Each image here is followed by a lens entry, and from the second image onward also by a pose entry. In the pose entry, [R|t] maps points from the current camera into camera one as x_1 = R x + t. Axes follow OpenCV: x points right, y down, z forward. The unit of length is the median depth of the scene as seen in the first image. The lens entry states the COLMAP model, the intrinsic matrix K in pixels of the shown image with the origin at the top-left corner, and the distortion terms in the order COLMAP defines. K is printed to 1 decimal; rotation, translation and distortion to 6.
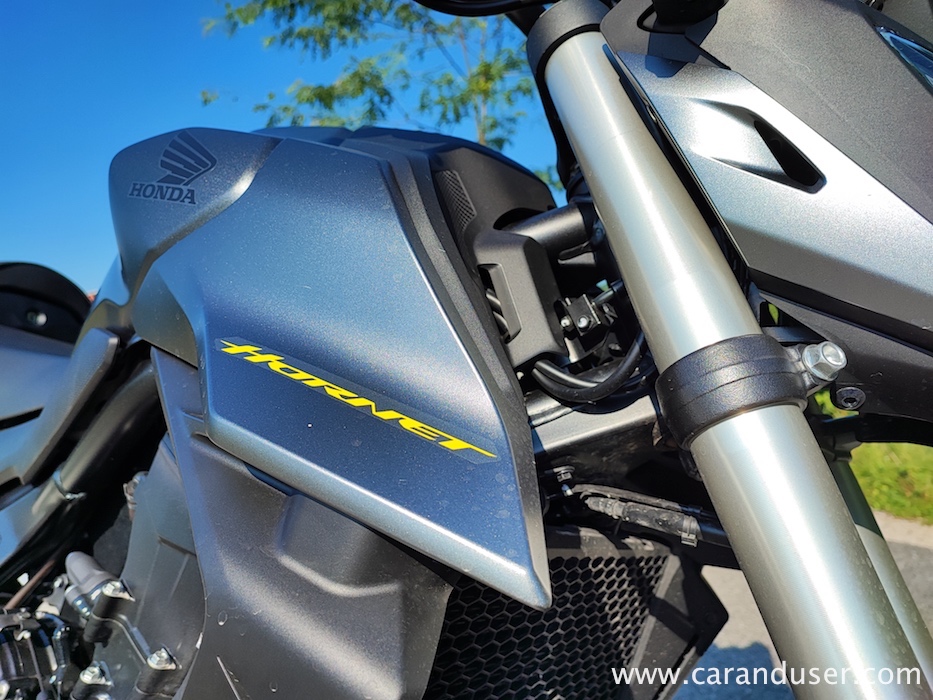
lens RADIAL K [[686.6, 0, 466.5], [0, 686.6, 350.0], [0, 0, 1]] dist [-0.002794, -0.001621]
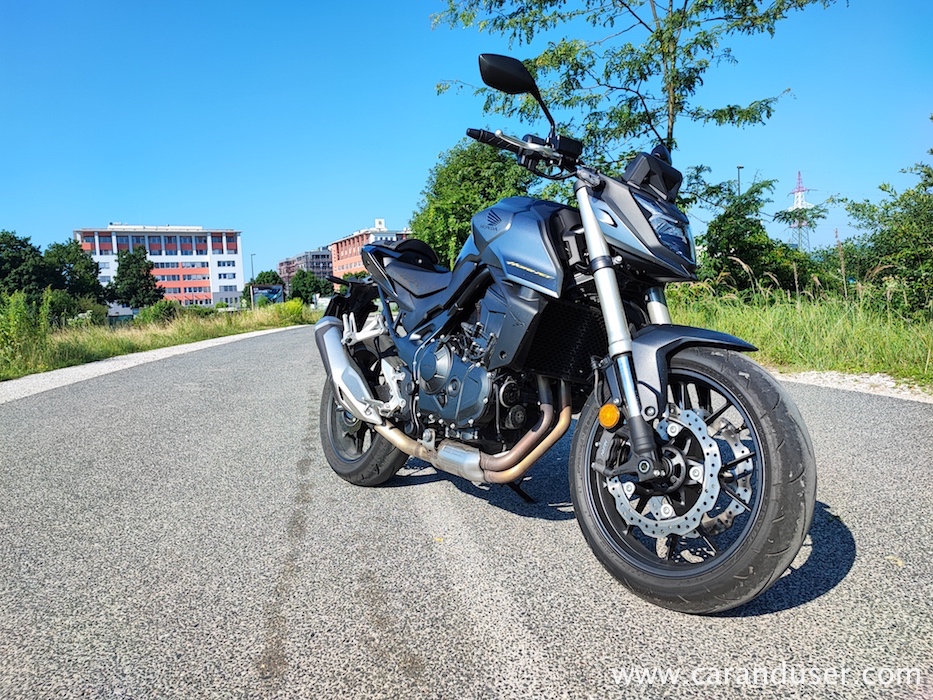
lens RADIAL K [[686.6, 0, 466.5], [0, 686.6, 350.0], [0, 0, 1]] dist [-0.002794, -0.001621]
pose [[0.952619, -0.005512, -0.304115, 0.733033], [0.033610, 0.995620, 0.087237, 0.150712], [0.302302, -0.093325, 0.948633, -3.218329]]
